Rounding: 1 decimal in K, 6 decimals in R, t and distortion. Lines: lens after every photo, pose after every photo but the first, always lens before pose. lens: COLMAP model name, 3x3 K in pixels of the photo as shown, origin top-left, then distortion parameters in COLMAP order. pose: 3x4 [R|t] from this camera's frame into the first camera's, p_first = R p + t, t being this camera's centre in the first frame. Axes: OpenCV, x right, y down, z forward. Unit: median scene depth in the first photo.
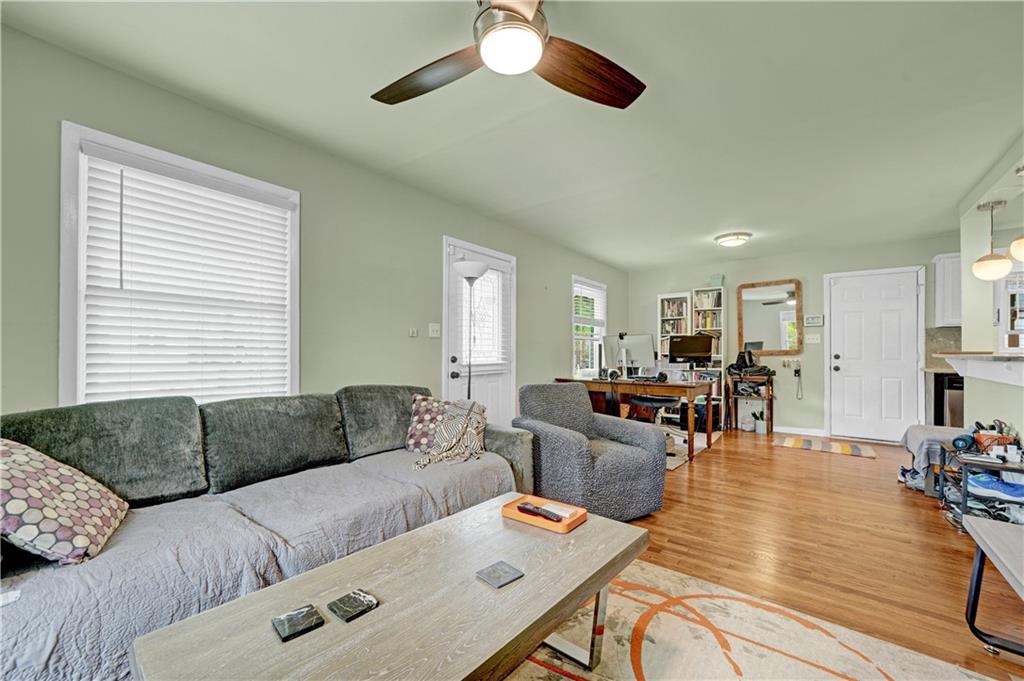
lens RADIAL K [[403.2, 0, 511.0], [0, 403.2, 347.5], [0, 0, 1]] dist [-0.001002, -0.000030]
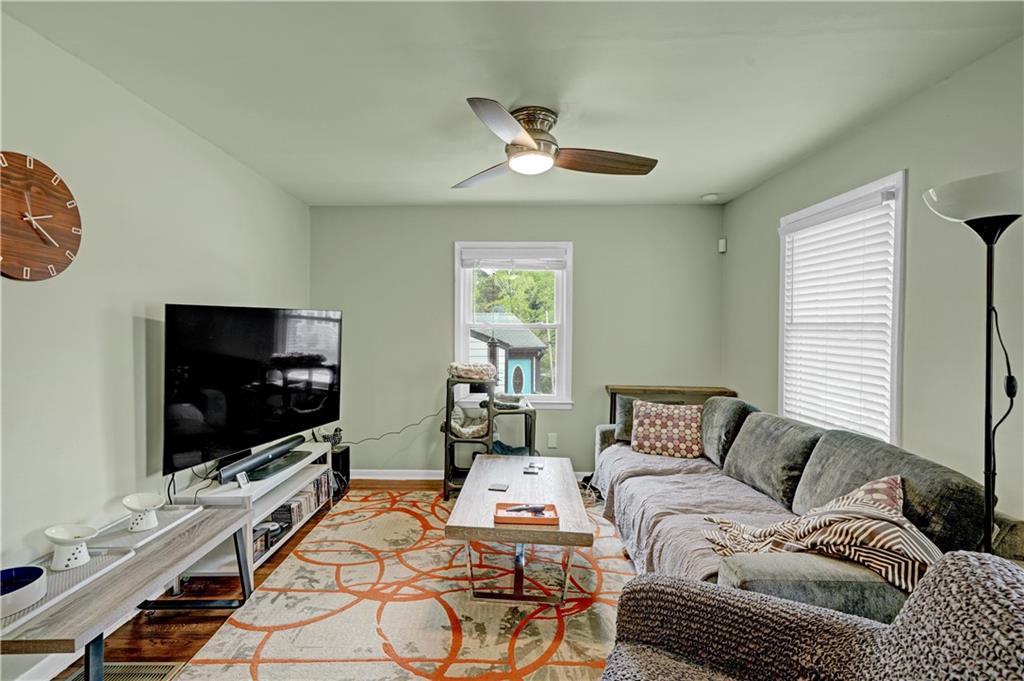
lens RADIAL K [[519.7, 0, 490.7], [0, 519.7, 333.8], [0, 0, 1]] dist [0.013597, 0.000151]
pose [[-0.801055, -0.006529, -0.598555, 0.300529], [-0.007523, 0.999971, -0.000840, -0.033607], [0.598544, 0.003830, -0.801081, 0.596535]]
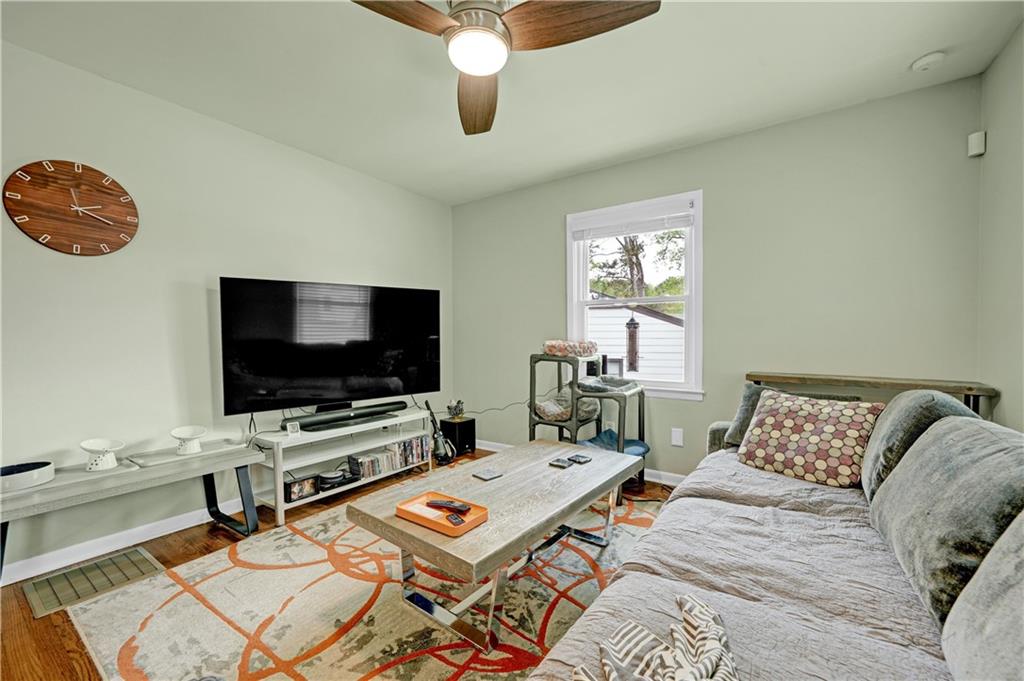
lens RADIAL K [[417.2, 0, 508.5], [0, 417.2, 342.3], [0, 0, 1]] dist [-0.000813, 0.000338]
pose [[-0.999117, -0.001998, -0.041979, -0.008035], [-0.002079, 0.999996, 0.001882, 0.007471], [0.041975, 0.001967, -0.999117, 0.532633]]
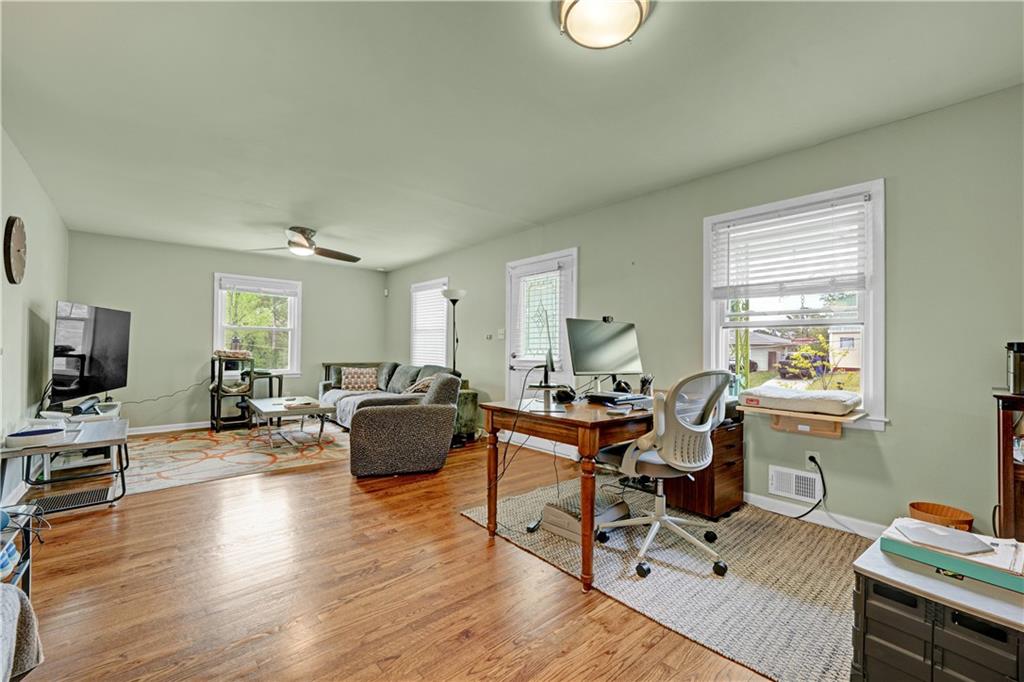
lens RADIAL K [[415.6, 0, 569.8], [0, 415.6, 344.0], [0, 0, 1]] dist [0.000315, 0.000264]
pose [[-0.089242, -0.020991, -0.995789, 0.751609], [0.000725, 0.999776, -0.021140, 0.013880], [0.996010, -0.002608, -0.089207, 0.840743]]
